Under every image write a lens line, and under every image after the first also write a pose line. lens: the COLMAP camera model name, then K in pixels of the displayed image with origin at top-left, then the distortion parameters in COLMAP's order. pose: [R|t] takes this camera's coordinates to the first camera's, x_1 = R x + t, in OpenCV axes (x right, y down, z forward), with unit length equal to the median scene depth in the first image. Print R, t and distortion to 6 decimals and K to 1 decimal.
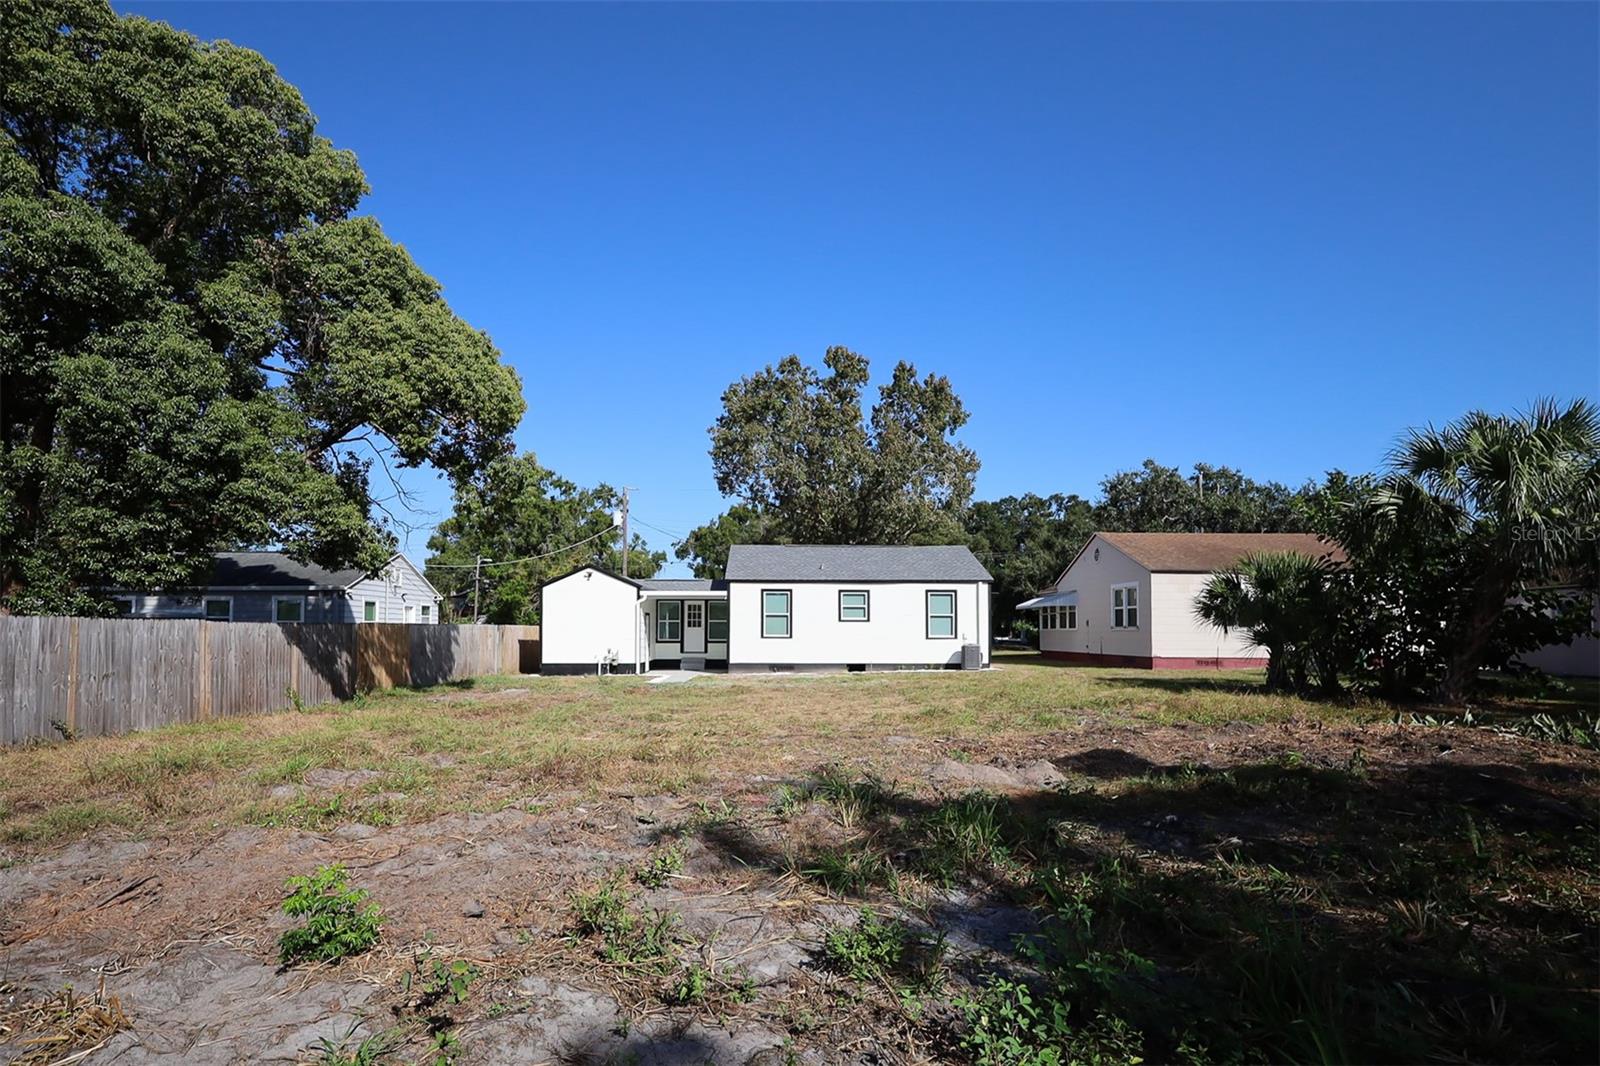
lens RADIAL K [[762.9, 0, 766.3], [0, 762.9, 611.1], [0, 0, 1]] dist [-0.001603, -0.000339]
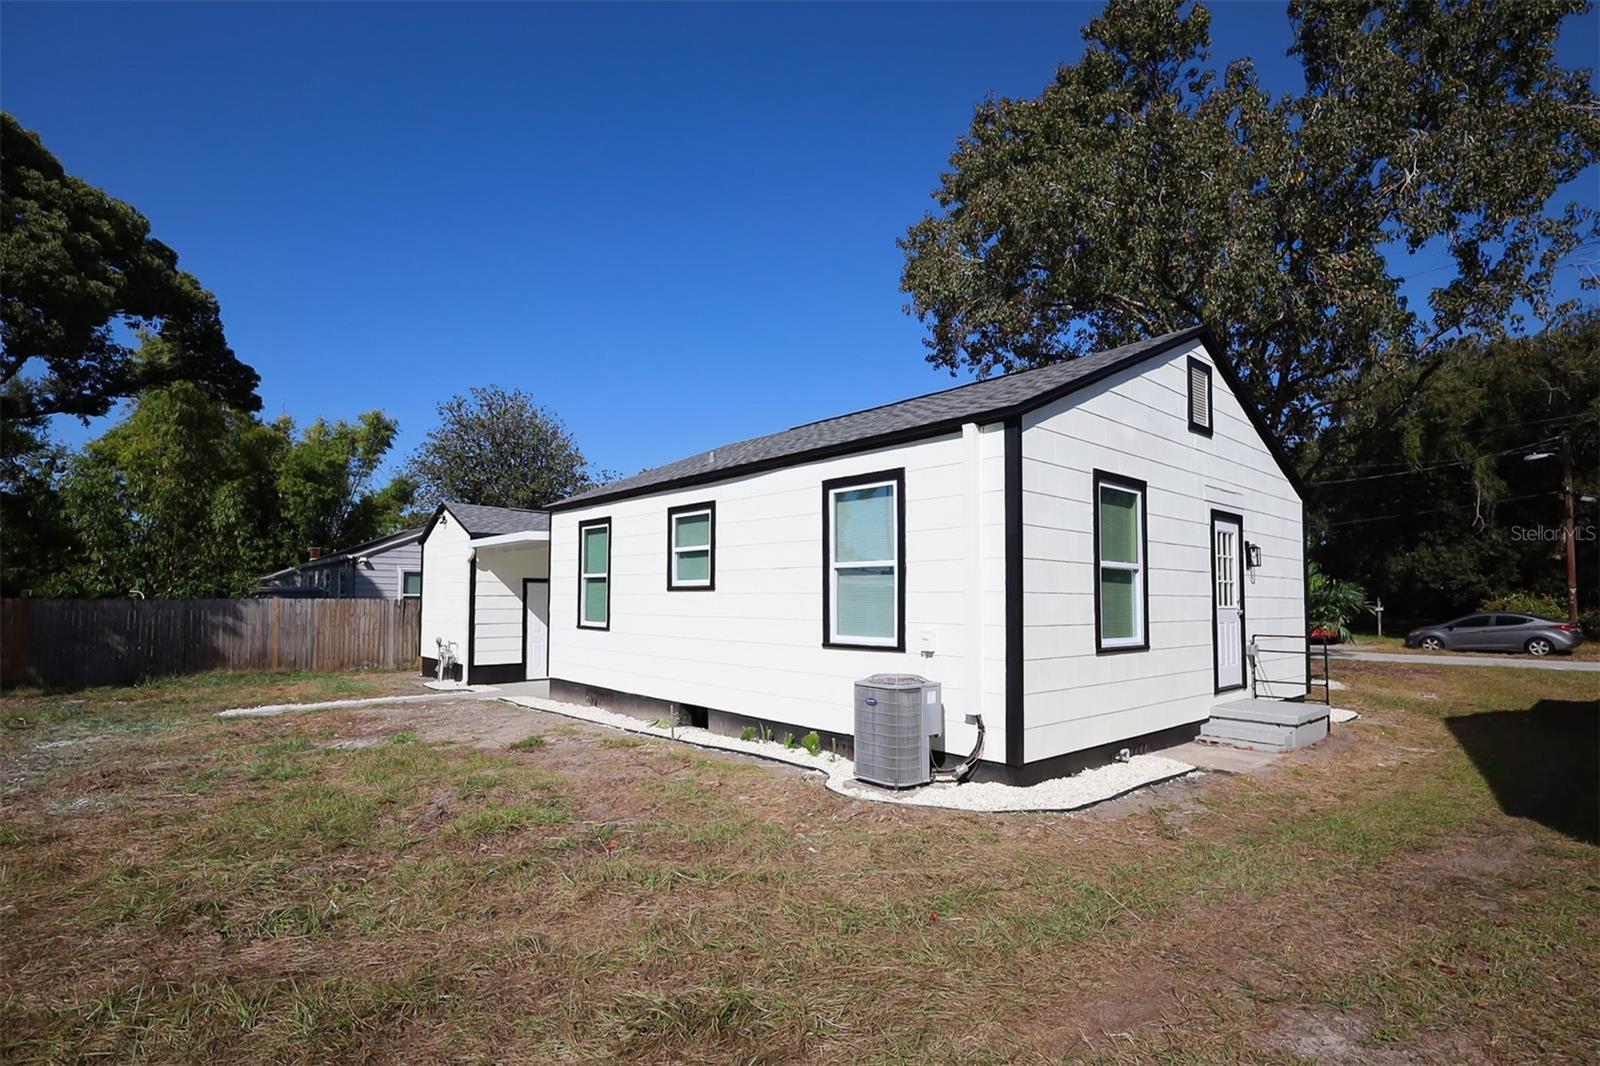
lens RADIAL K [[747.1, 0, 820.8], [0, 747.1, 578.6], [0, 0, 1]] dist [-0.002390, -0.000247]
pose [[0.669789, -0.019957, -0.742283, 0.424949], [0.015020, 0.999798, -0.013327, 0.013908], [0.742399, -0.002223, 0.669954, 0.804329]]
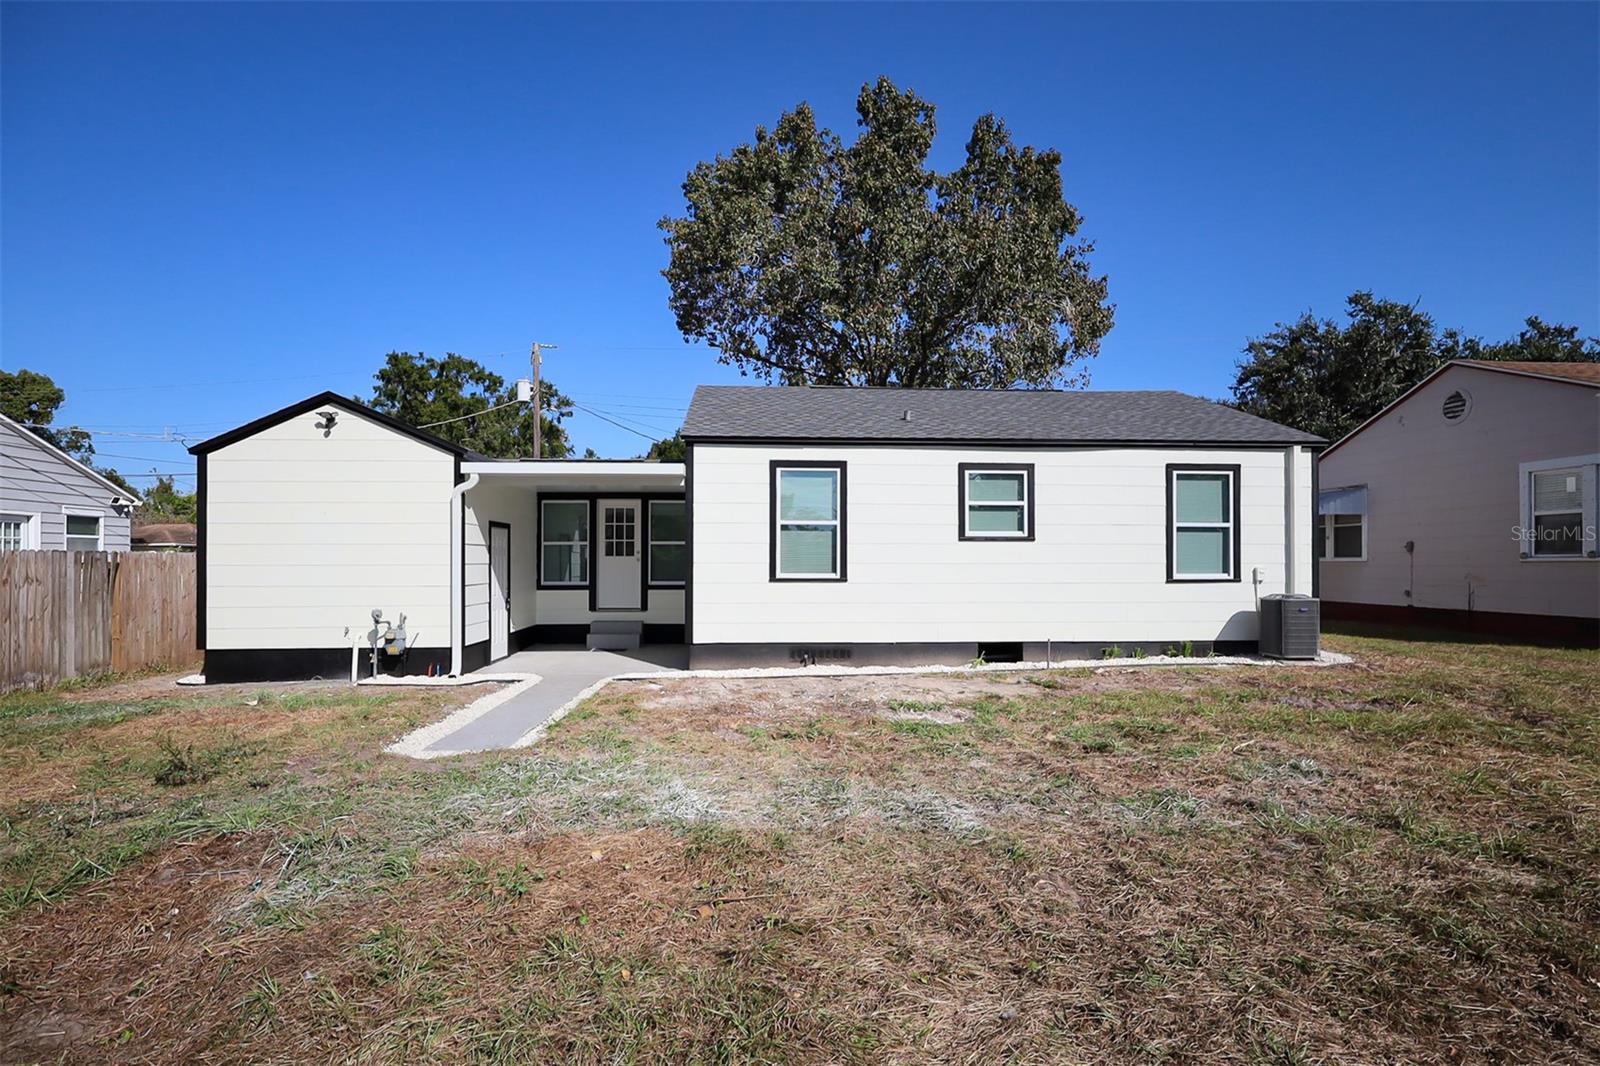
lens RADIAL K [[751.3, 0, 766.6], [0, 751.3, 552.6], [0, 0, 1]] dist [-0.005828, -0.000880]
pose [[0.999223, -0.001430, 0.039382, -0.024670], [0.000973, 0.999932, 0.011625, 0.015343], [-0.039396, -0.011577, 0.999157, 0.600119]]
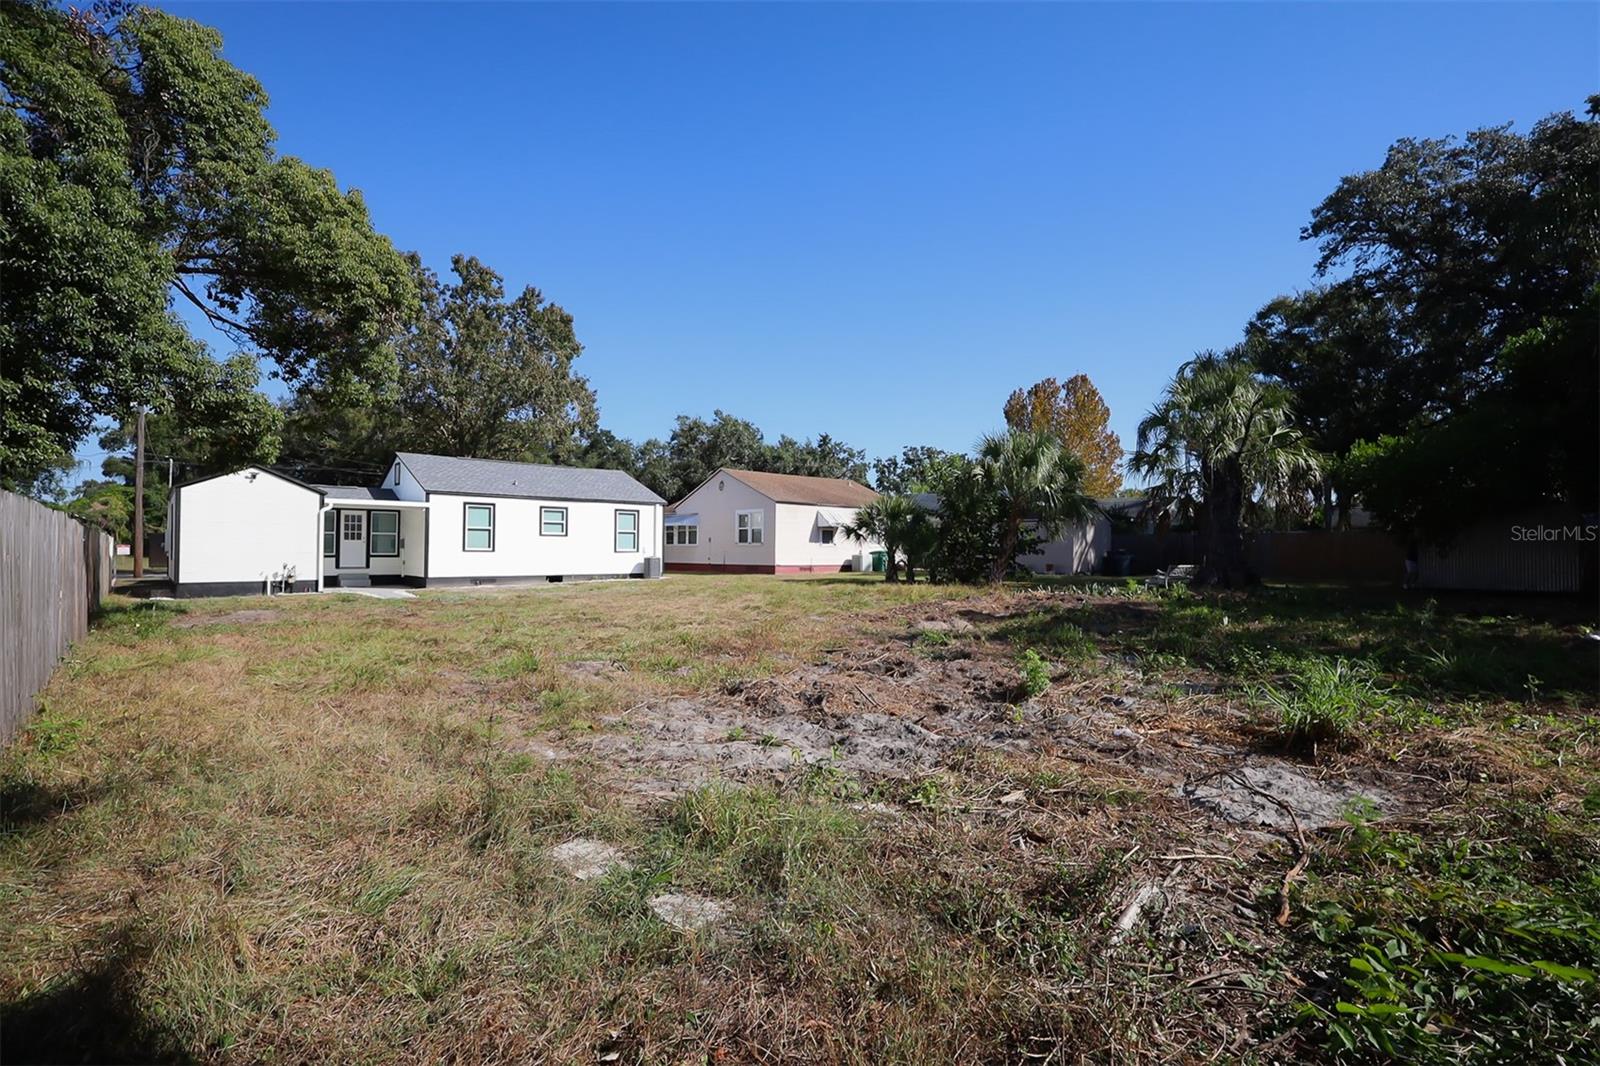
lens RADIAL K [[746.9, 0, 797.3], [0, 746.9, 544.7], [0, 0, 1]] dist [-0.000085, -0.000012]
pose [[0.746968, 0.006031, 0.664832, -0.325520], [-0.020315, 0.999699, 0.013756, 0.004492], [-0.664549, -0.023781, 0.746866, -0.009288]]
